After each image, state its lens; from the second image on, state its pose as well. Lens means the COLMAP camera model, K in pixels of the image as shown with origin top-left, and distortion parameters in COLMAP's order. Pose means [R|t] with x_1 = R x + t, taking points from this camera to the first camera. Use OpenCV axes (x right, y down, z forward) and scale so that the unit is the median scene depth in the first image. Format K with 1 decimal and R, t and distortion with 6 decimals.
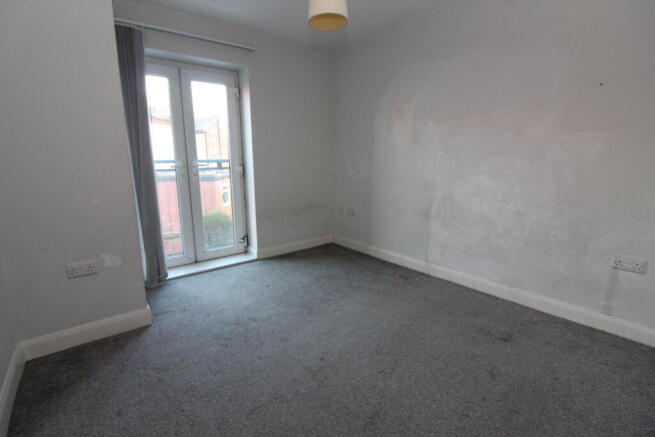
lens RADIAL K [[313.6, 0, 327.5], [0, 313.6, 218.5], [0, 0, 1]] dist [0.000757, -0.000212]
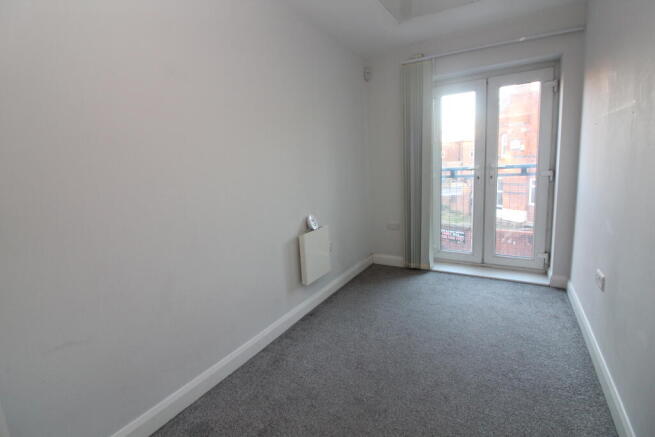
lens RADIAL K [[313.6, 0, 327.5], [0, 313.6, 218.5], [0, 0, 1]] dist [0.000757, -0.000212]
pose [[0.358000, 0.135095, -0.923897, 0.325842], [-0.147243, 0.985266, 0.087014, -0.029444], [0.922039, 0.104886, 0.372617, 0.150162]]
